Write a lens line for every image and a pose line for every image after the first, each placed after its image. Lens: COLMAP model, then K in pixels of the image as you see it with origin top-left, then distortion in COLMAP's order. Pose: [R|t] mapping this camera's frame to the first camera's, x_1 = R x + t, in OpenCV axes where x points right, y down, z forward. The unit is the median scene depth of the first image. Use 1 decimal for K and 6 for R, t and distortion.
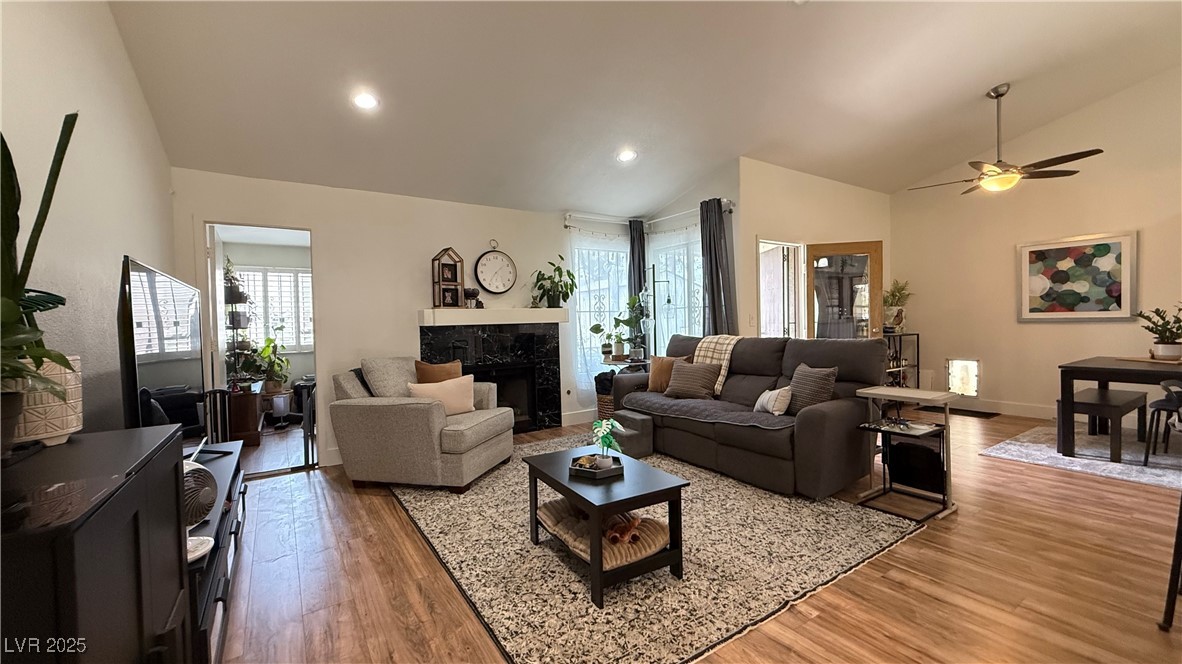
lens RADIAL K [[470.3, 0, 587.5], [0, 470.3, 330.7], [0, 0, 1]] dist [0.001044, -0.000026]
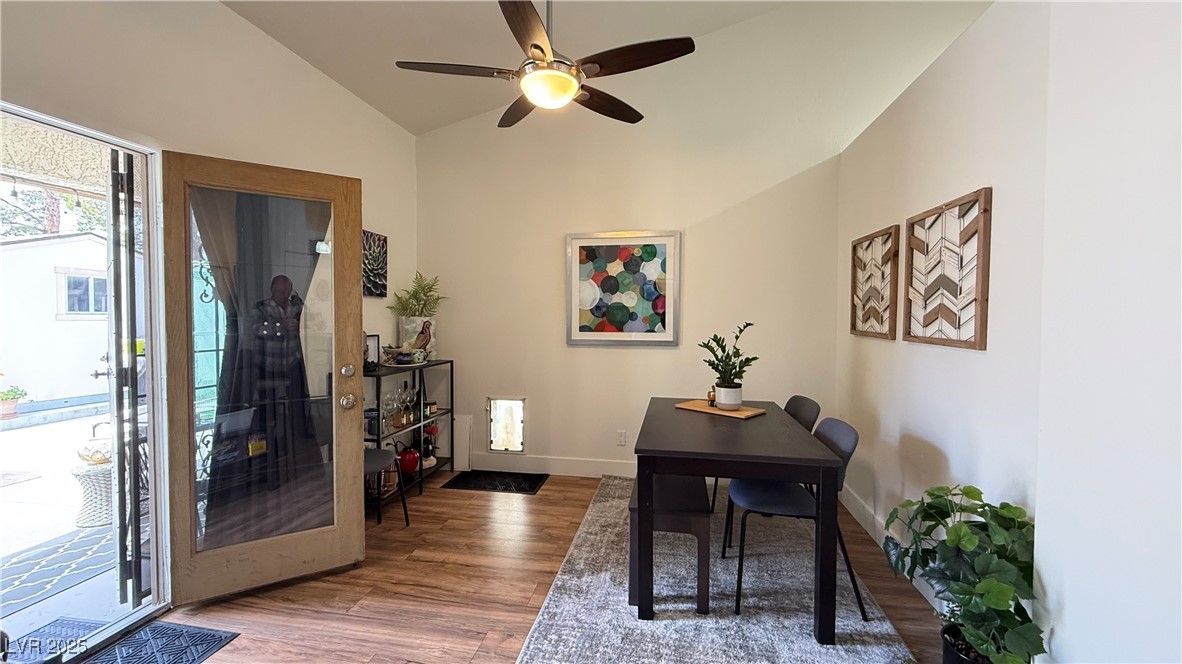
lens RADIAL K [[470.3, 0, 587.5], [0, 470.3, 330.7], [0, 0, 1]] dist [0.001044, -0.000026]
pose [[0.692744, 0.004738, 0.721168, 0.435417], [-0.003717, 0.999989, -0.003000, -0.038484], [-0.721174, -0.000602, 0.692754, 0.500039]]
